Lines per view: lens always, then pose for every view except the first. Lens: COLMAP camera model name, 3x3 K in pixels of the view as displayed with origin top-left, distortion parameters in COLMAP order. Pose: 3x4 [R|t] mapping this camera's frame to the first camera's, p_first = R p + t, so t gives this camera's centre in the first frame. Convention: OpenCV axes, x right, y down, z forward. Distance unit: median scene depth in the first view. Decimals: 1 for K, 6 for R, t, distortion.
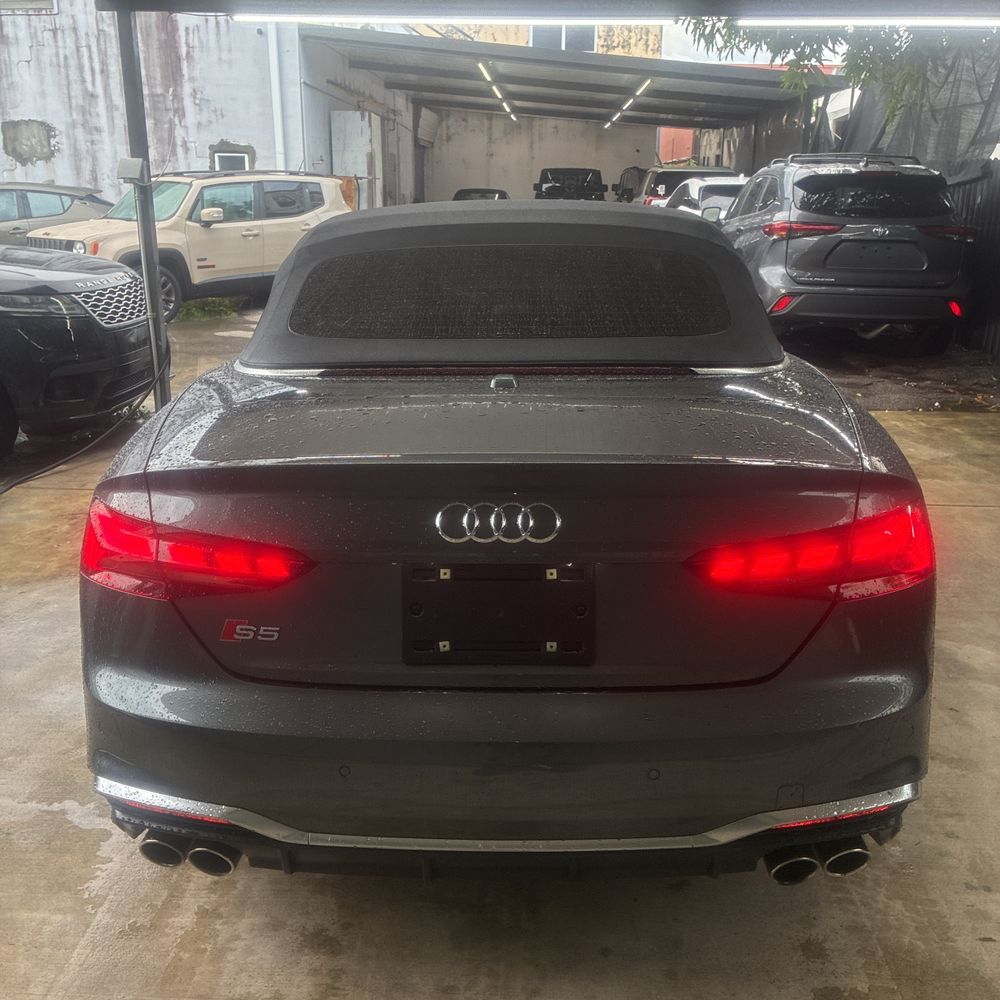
lens RADIAL K [[1018.5, 0, 500.2], [0, 1018.5, 514.1], [0, 0, 1]] dist [0.006820, 0.016677]
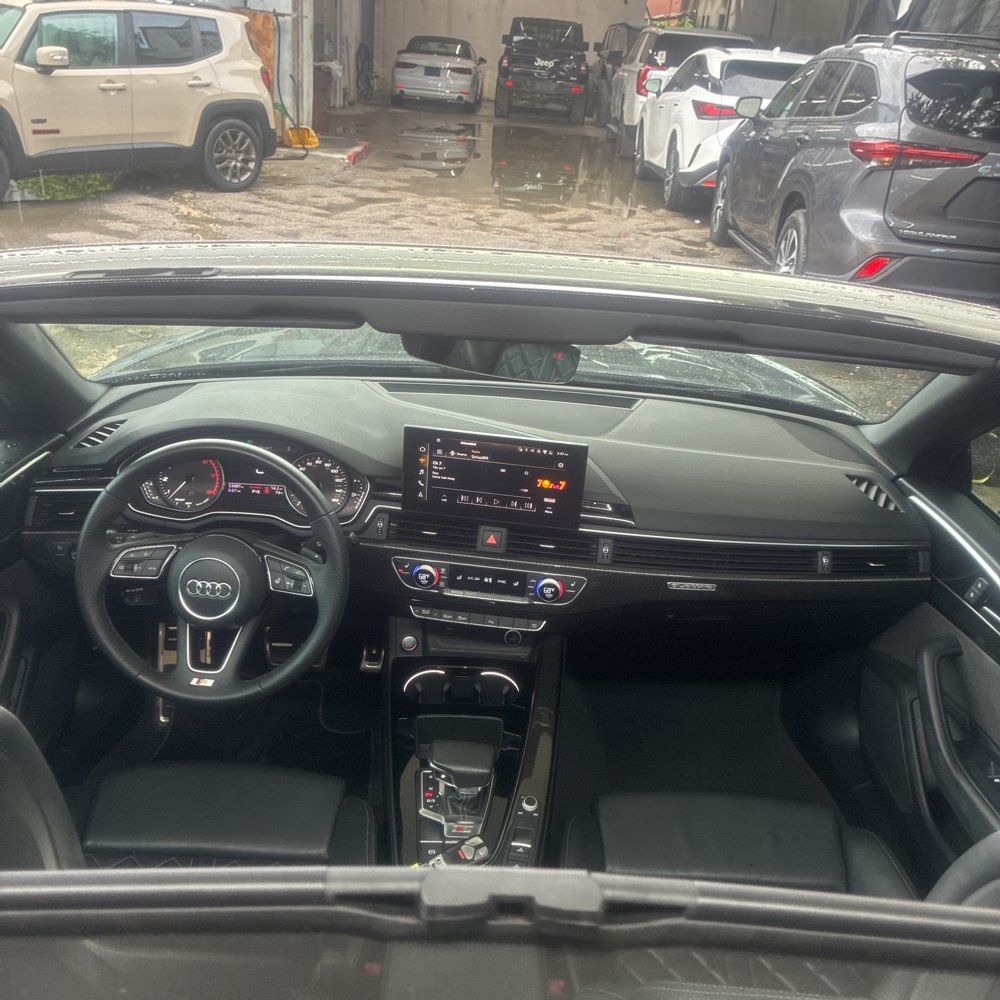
lens RADIAL K [[1013.0, 0, 502.2], [0, 1013.0, 524.5], [0, 0, 1]] dist [0.016467, -0.000192]
pose [[0.997266, 0.044693, 0.058856, 0.001239], [-0.052506, 0.988942, 0.138700, -0.070081], [-0.052006, -0.141411, 0.988584, 0.192929]]
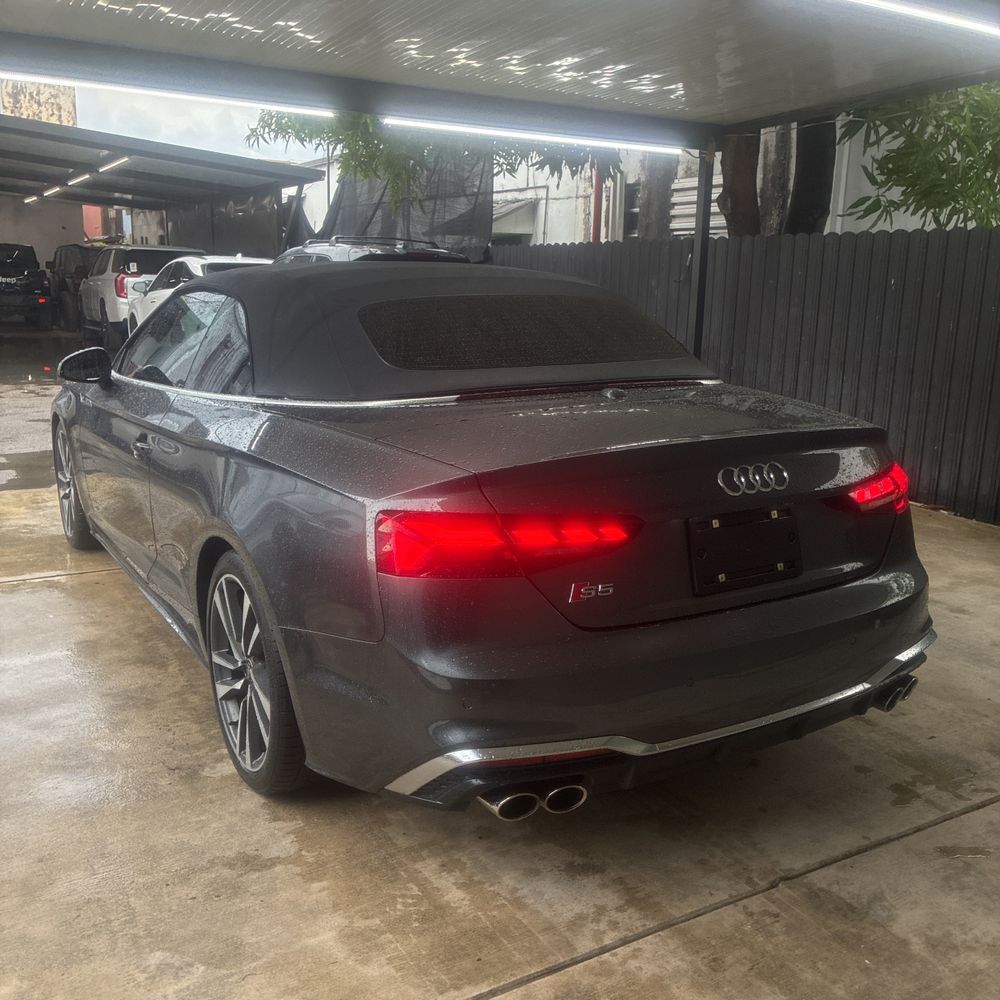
lens RADIAL K [[1013.0, 0, 502.2], [0, 1013.0, 524.5], [0, 0, 1]] dist [0.016467, -0.000192]
pose [[0.839800, -0.114354, 0.530715, -0.115680], [0.149116, 0.988553, -0.022955, 0.005683], [-0.522015, 0.098416, 0.847239, 0.002632]]
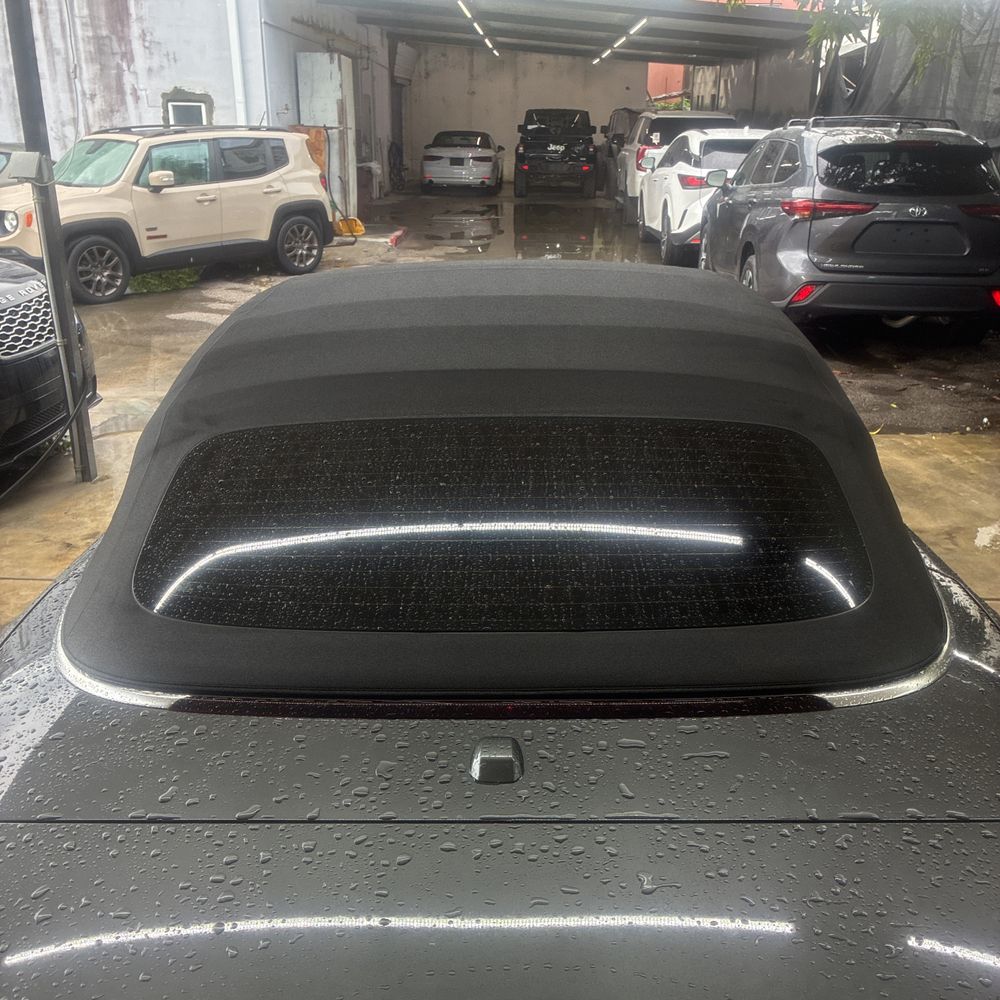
lens RADIAL K [[1017.3, 0, 503.0], [0, 1017.3, 514.0], [0, 0, 1]] dist [0.014335, -0.007496]
pose [[0.999824, -0.008373, 0.016799, -0.000013], [0.007315, 0.998043, 0.062096, -0.042634], [-0.017286, -0.061962, 0.997929, 0.065979]]
